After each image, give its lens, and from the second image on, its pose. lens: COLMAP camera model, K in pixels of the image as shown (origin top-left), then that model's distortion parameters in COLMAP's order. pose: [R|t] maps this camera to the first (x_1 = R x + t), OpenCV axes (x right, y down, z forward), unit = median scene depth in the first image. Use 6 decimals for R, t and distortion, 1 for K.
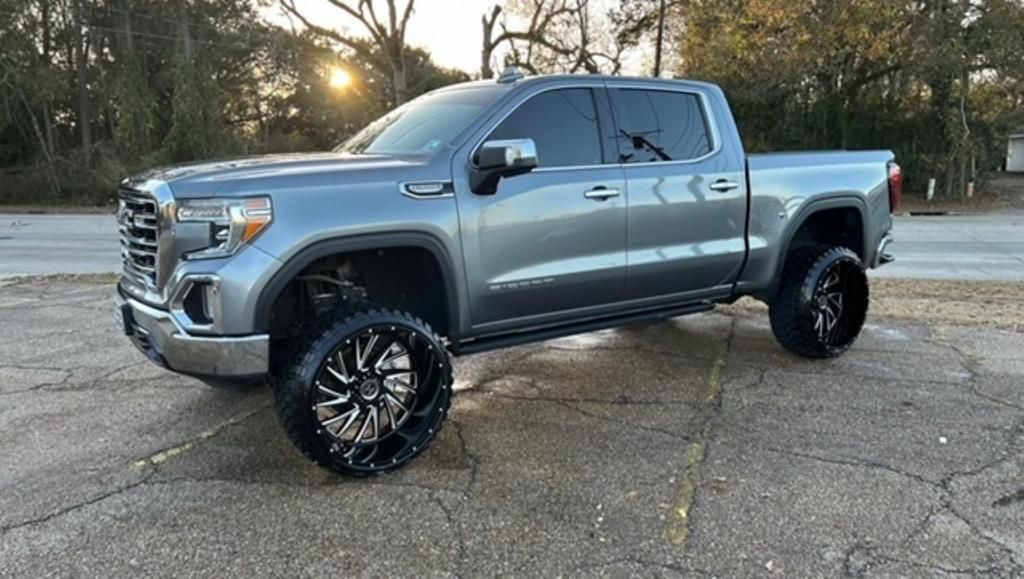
lens RADIAL K [[735.2, 0, 512.0], [0, 735.2, 289.5], [0, 0, 1]] dist [0.026856, -0.007446]
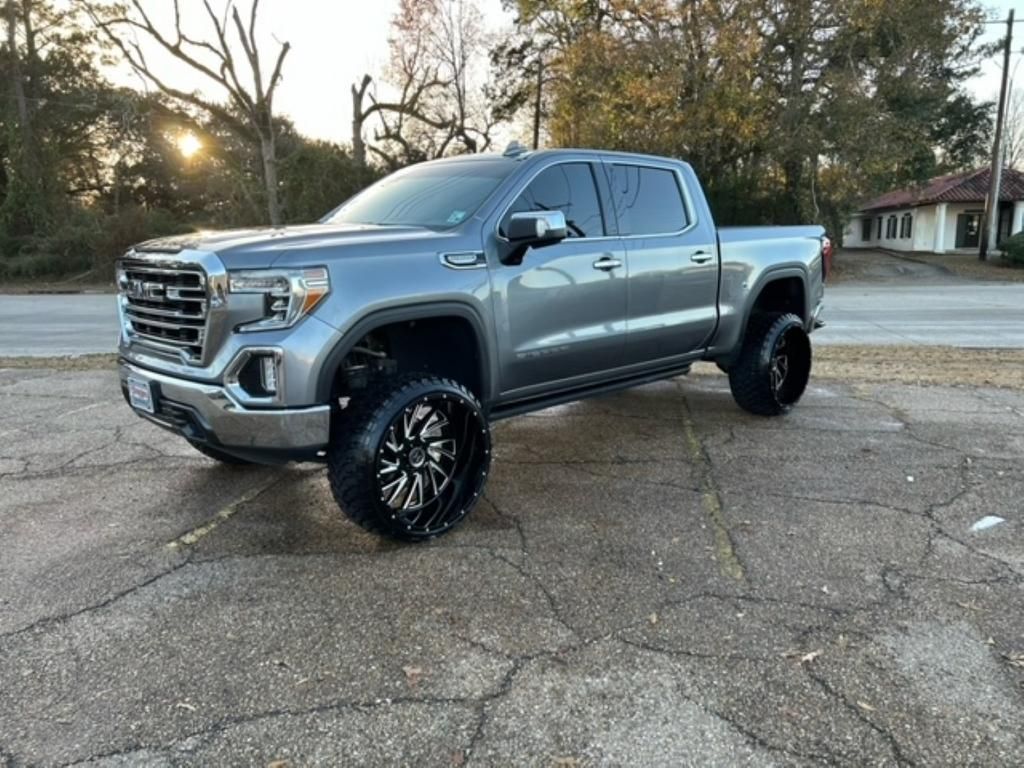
lens RADIAL K [[735.2, 0, 512.0], [0, 735.2, 384.0], [0, 0, 1]] dist [0.026017, -0.001607]
pose [[0.985707, -0.030175, 0.165742, -0.197783], [0.026024, 0.999292, 0.027159, 0.009014], [-0.166445, -0.022457, 0.985795, -0.020863]]
